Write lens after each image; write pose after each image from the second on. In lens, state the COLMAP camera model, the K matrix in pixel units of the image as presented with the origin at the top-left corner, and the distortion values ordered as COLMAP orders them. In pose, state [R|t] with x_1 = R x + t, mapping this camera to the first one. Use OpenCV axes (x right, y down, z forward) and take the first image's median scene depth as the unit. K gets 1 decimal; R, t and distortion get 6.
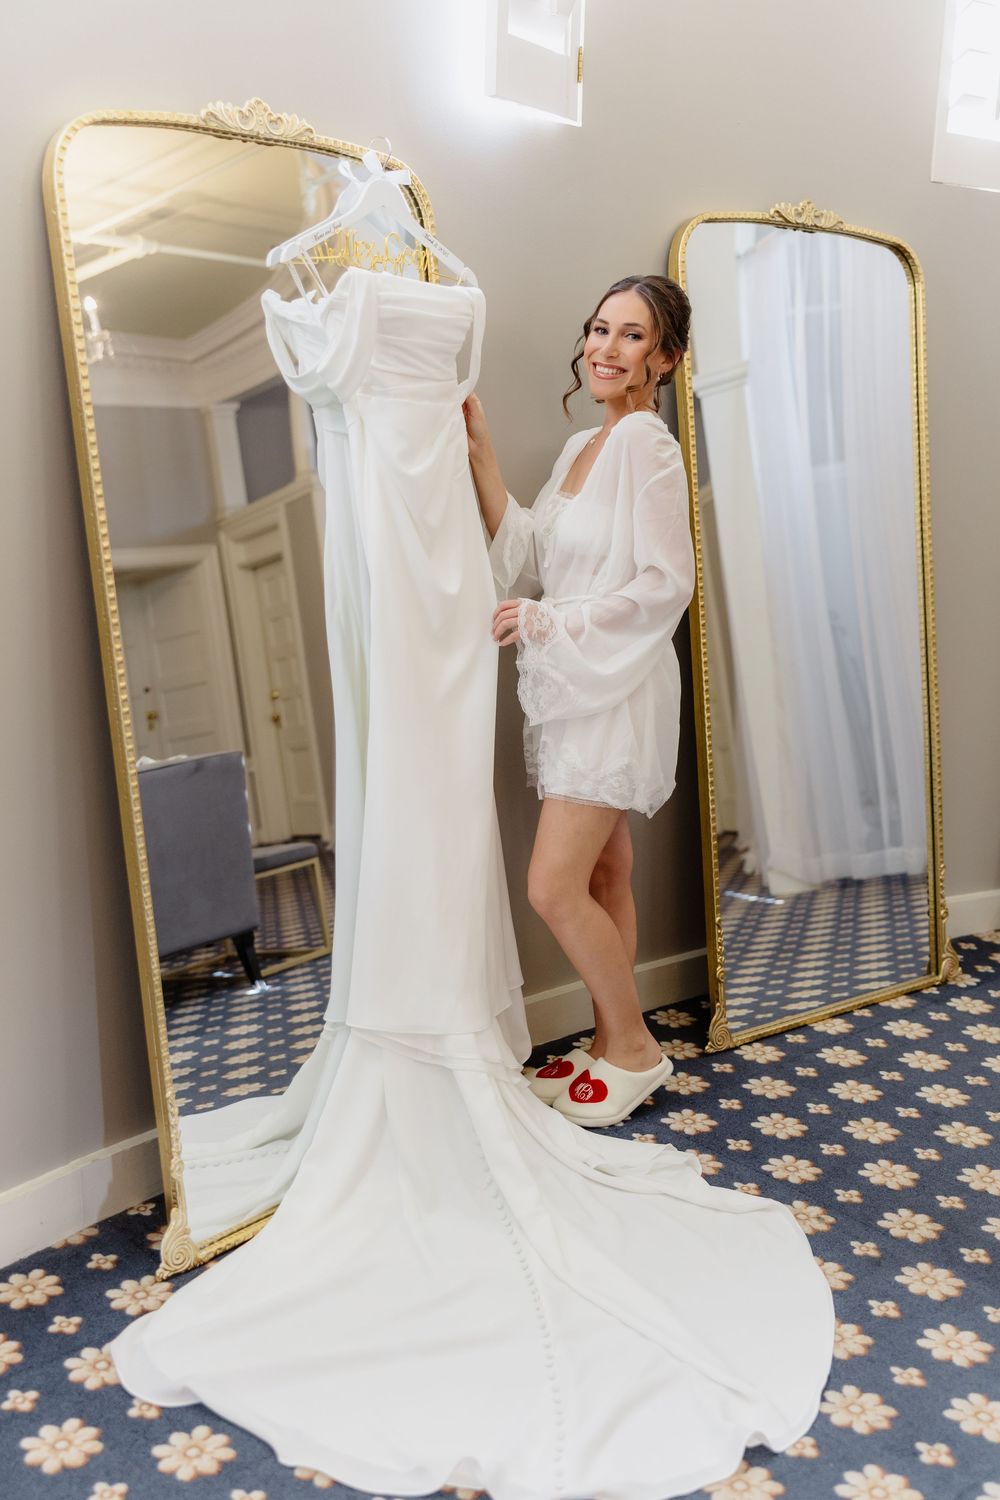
lens RADIAL K [[1523.7, 0, 493.0], [0, 1523.7, 759.4], [0, 0, 1]] dist [0.004326, 0.000000]
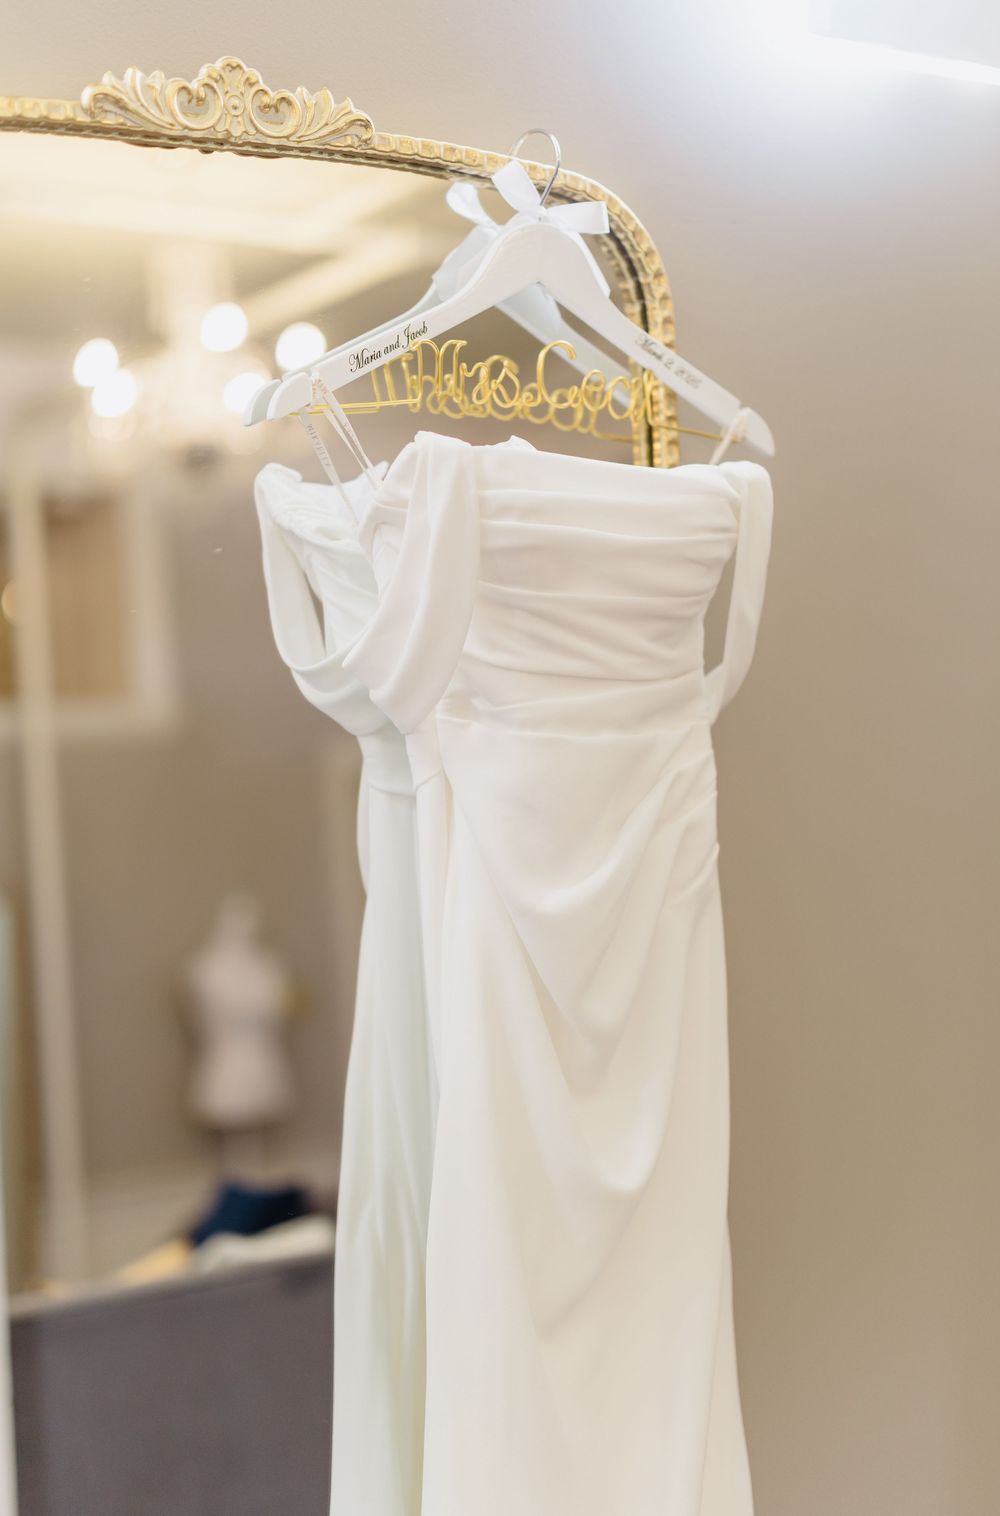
lens RADIAL K [[2631.6, 0, 497.0], [0, 2631.6, 751.6], [0, 0, 1]] dist [-0.059596, 0.000000]
pose [[0.976557, 0.042216, -0.211079, 0.079573], [-0.068238, 0.990719, -0.117559, -0.140345], [0.204157, 0.129206, 0.970374, 0.285490]]
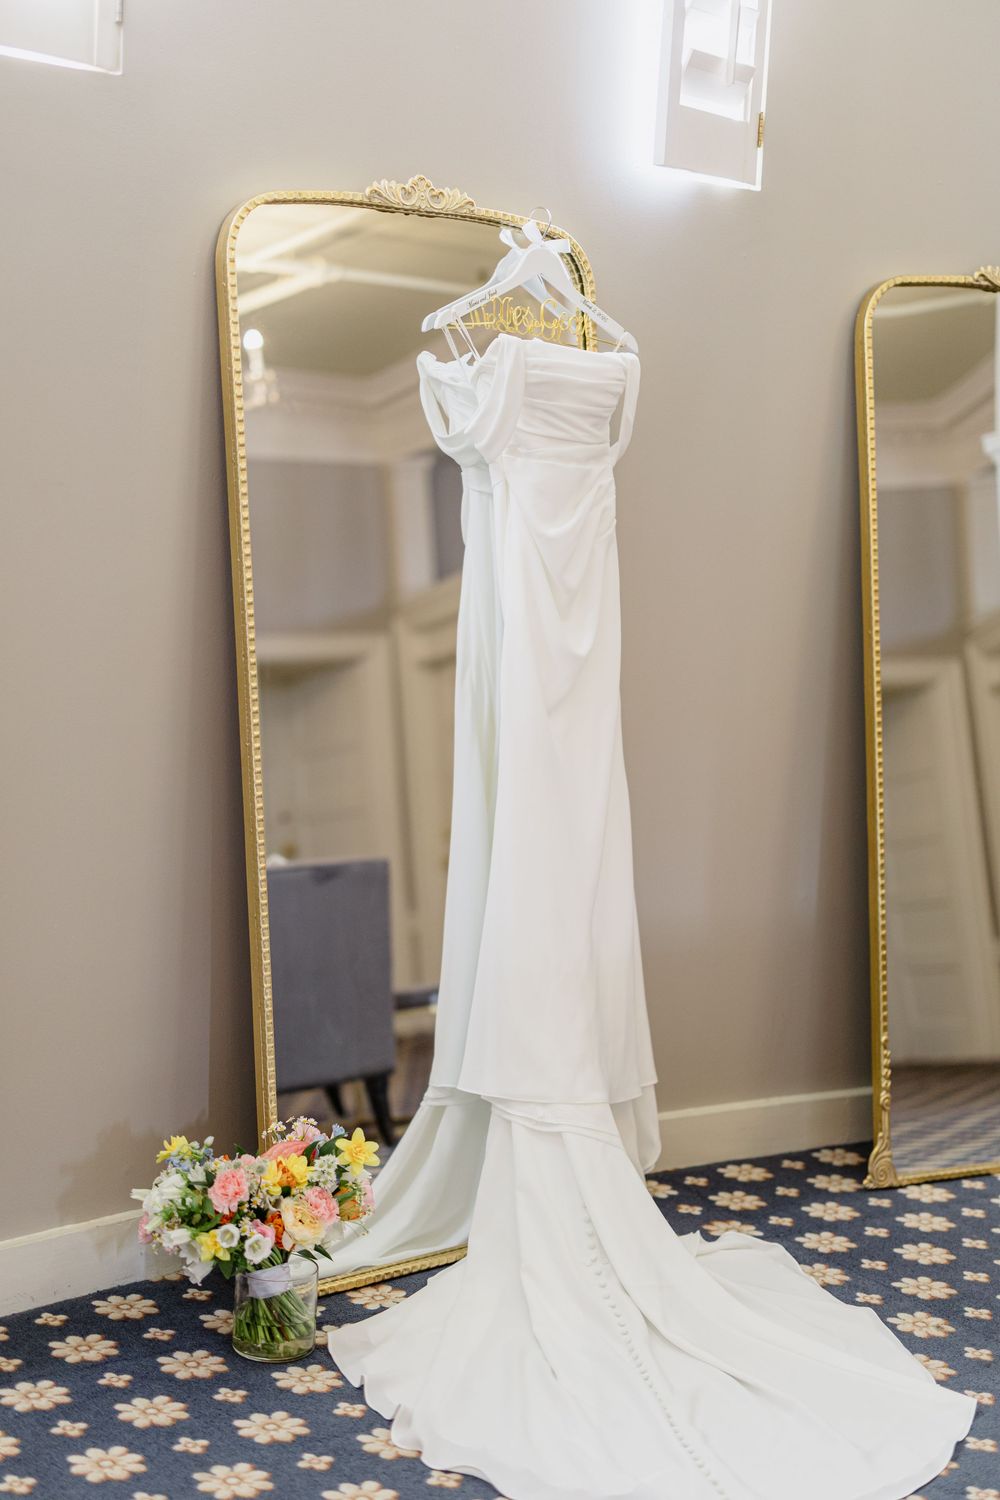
lens RADIAL K [[2134.4, 0, 502.5], [0, 2134.4, 757.6], [0, 0, 1]] dist [-0.031236, 0.000000]
pose [[0.990762, 0.046927, -0.127237, 0.096762], [-0.058620, 0.994236, -0.089771, 0.083823], [0.122291, 0.096400, 0.987802, -0.364696]]
